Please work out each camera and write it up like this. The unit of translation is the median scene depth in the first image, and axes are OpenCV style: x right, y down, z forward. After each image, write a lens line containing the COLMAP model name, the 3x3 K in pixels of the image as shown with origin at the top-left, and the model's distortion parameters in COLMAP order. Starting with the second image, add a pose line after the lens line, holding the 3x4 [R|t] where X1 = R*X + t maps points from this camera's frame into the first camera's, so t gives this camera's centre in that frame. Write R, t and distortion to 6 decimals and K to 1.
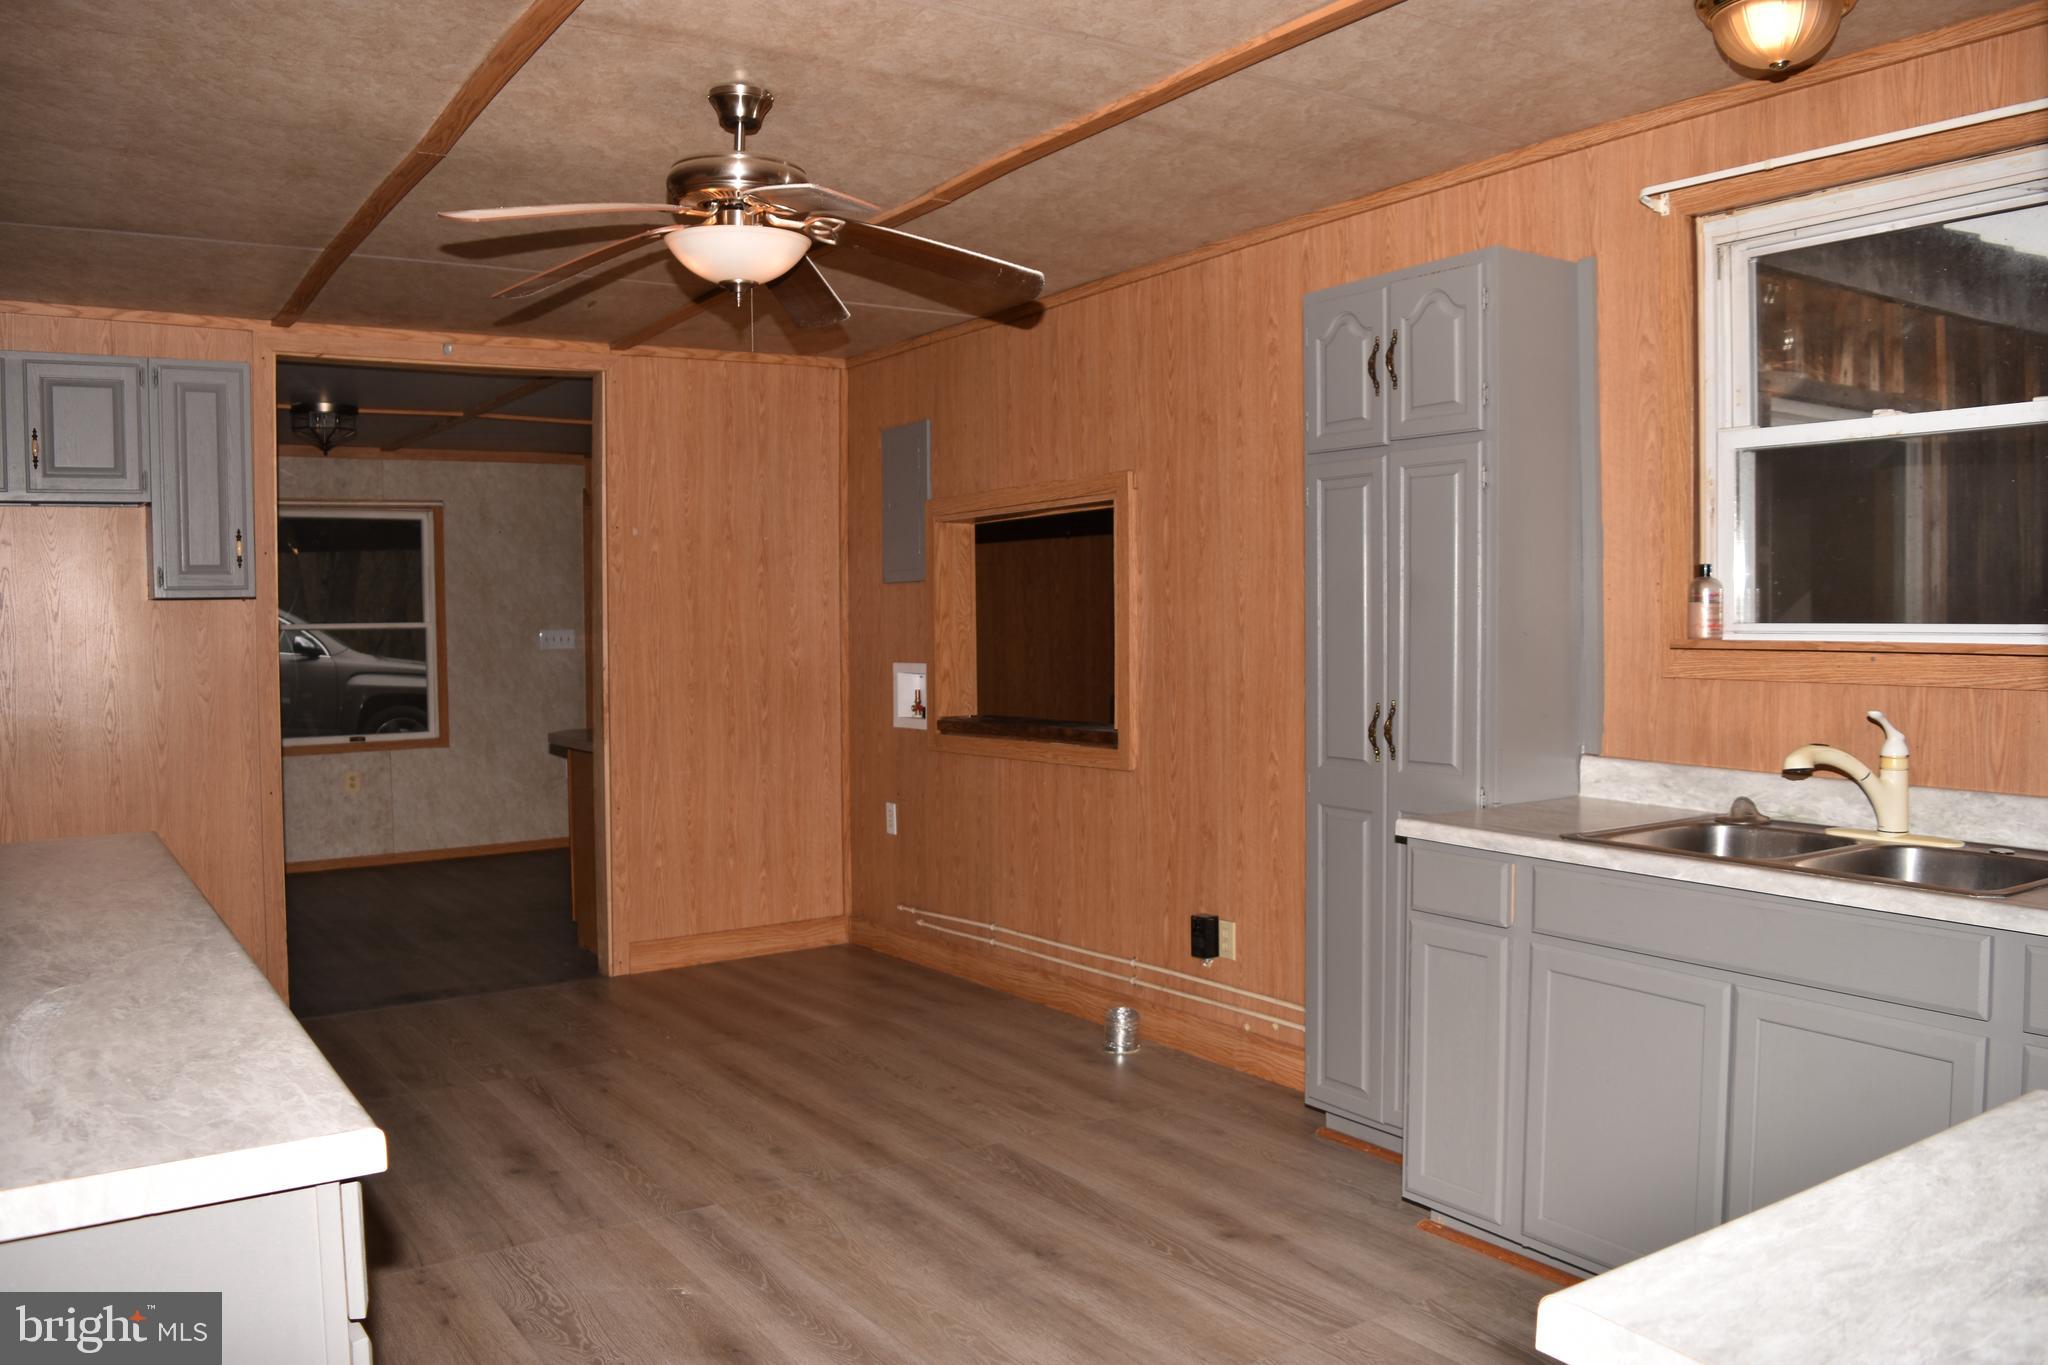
lens RADIAL K [[1591.1, 0, 1023.9], [0, 1591.1, 680.1], [0, 0, 1]] dist [-0.093796, 0.021605]
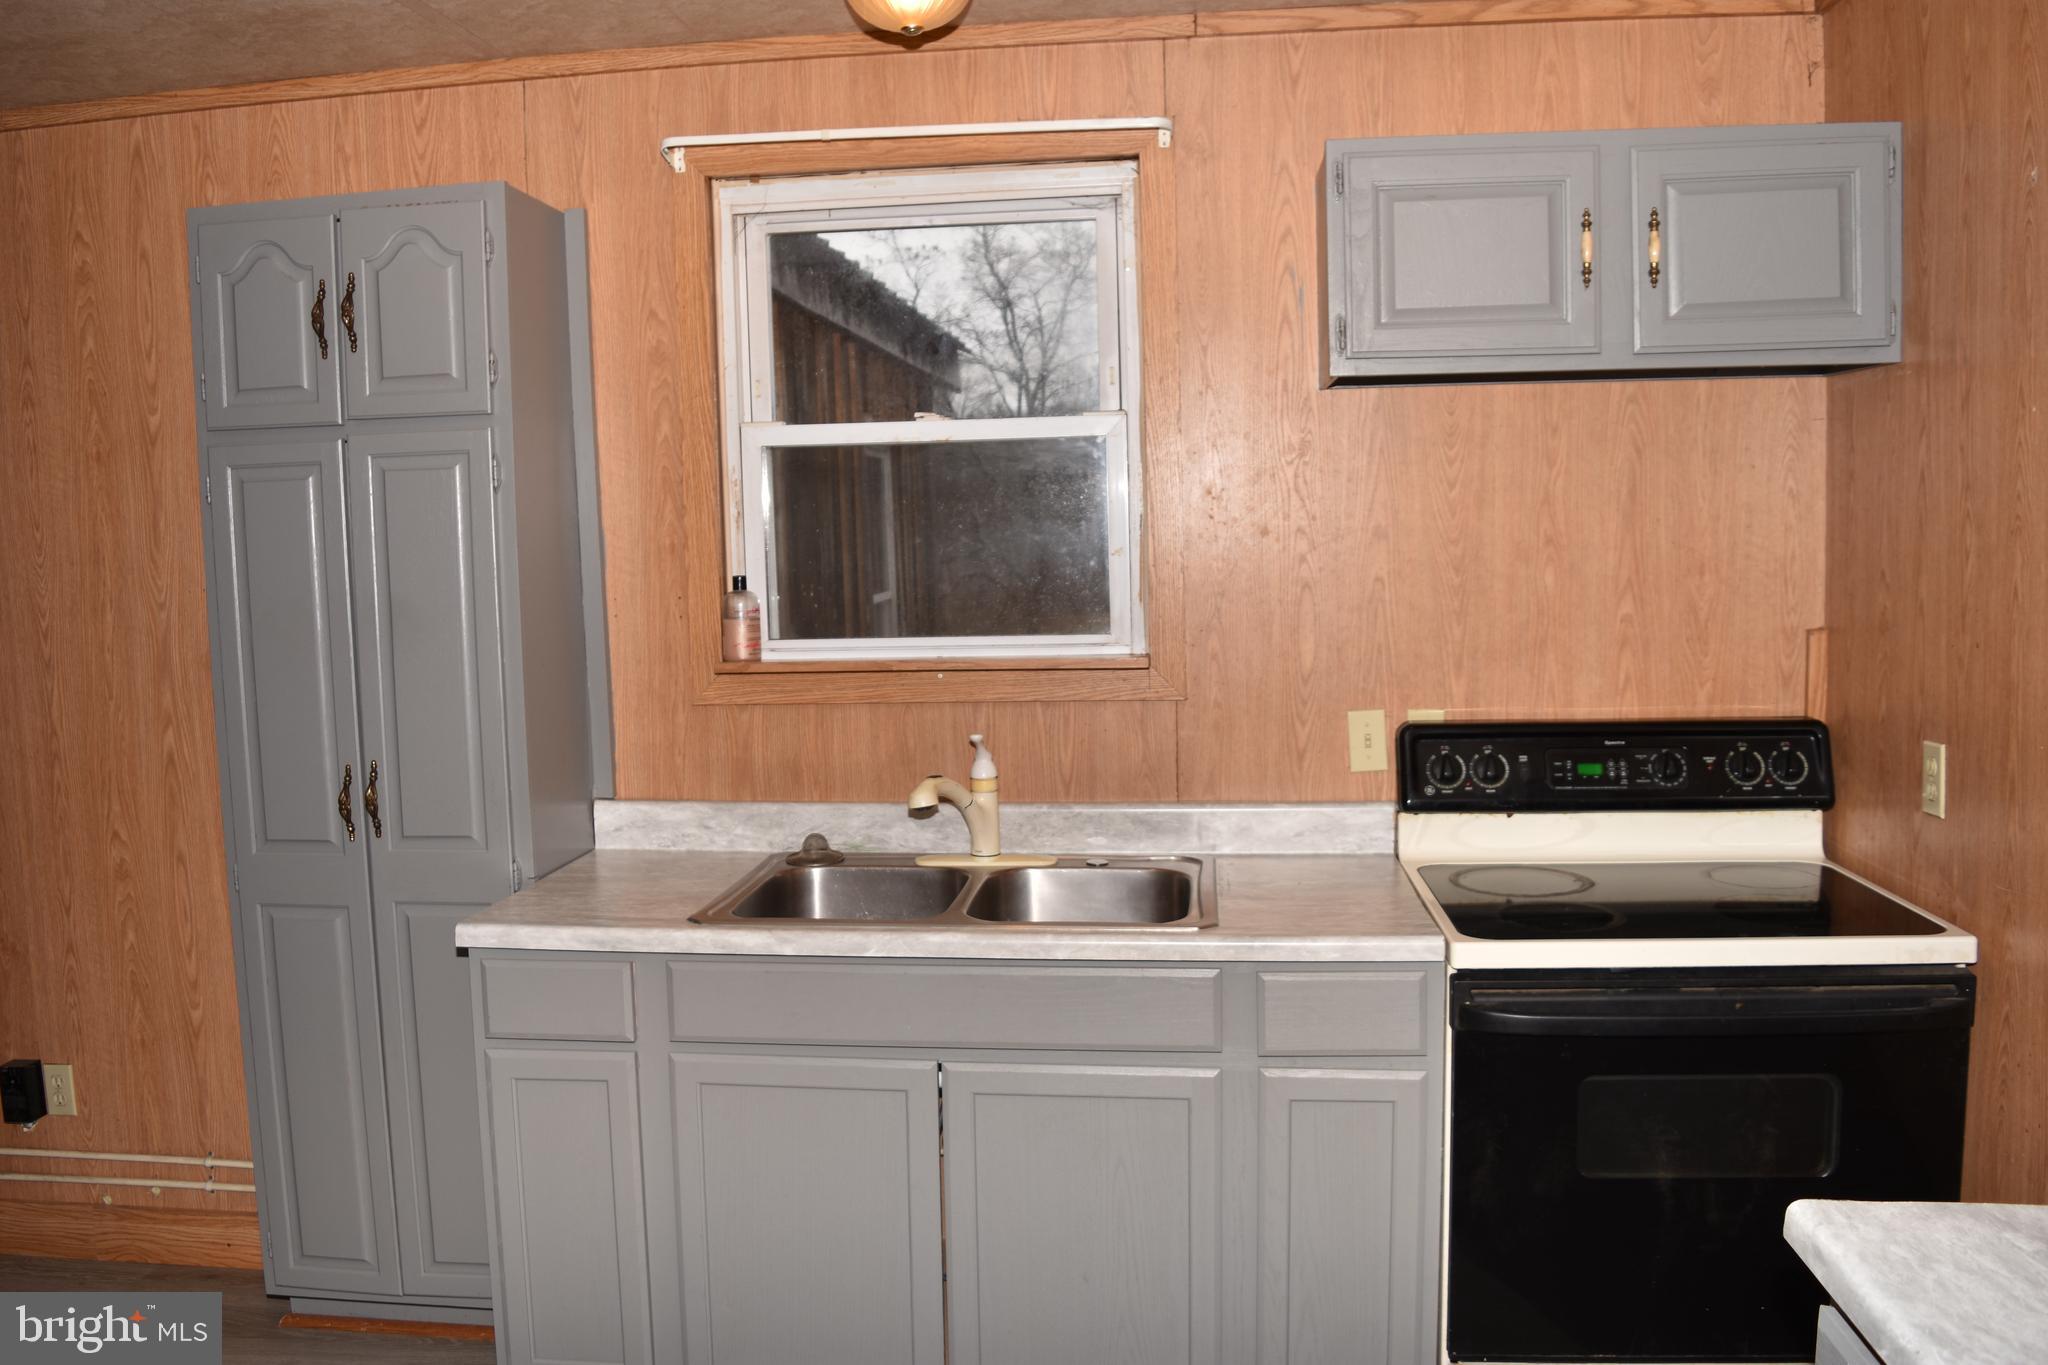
lens RADIAL K [[1591.1, 0, 1024.1], [0, 1591.1, 682.2], [0, 0, 1]] dist [-0.093796, 0.021605]
pose [[0.641527, -0.077461, 0.763180, -0.113479], [0.050064, 0.996995, 0.059109, -0.043662], [-0.765465, 0.000288, 0.643477, 0.218568]]
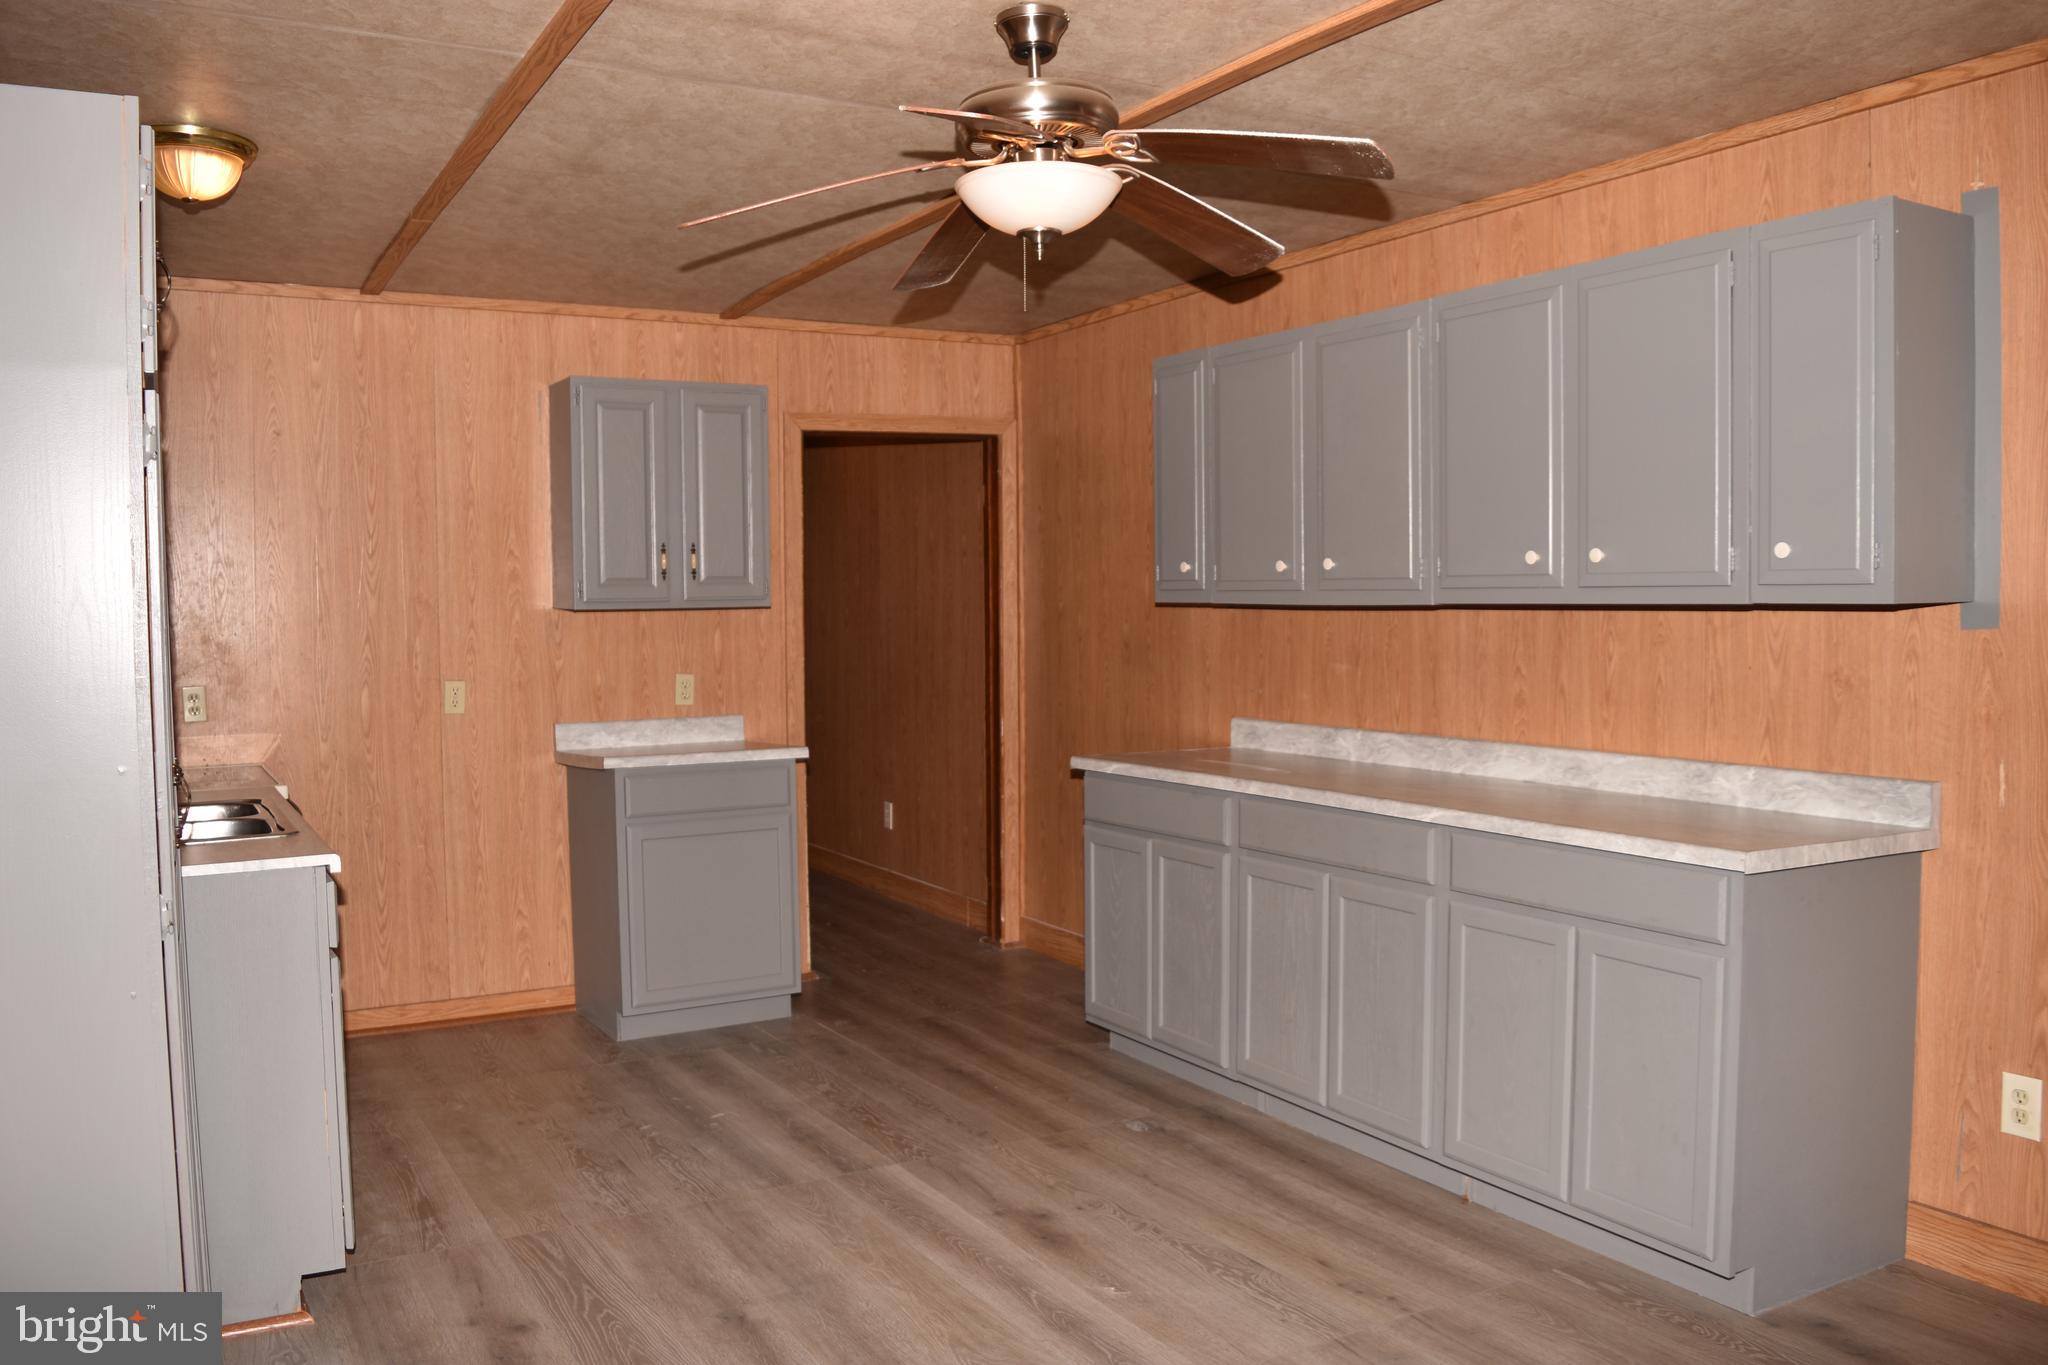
lens RADIAL K [[1591.1, 0, 1023.1], [0, 1591.1, 685.6], [0, 0, 1]] dist [-0.093796, 0.021605]
pose [[-0.997711, 0.016993, 0.065445, -0.316333], [0.022808, 0.995756, 0.089162, -0.115561], [-0.063652, 0.090450, -0.993865, 2.671048]]
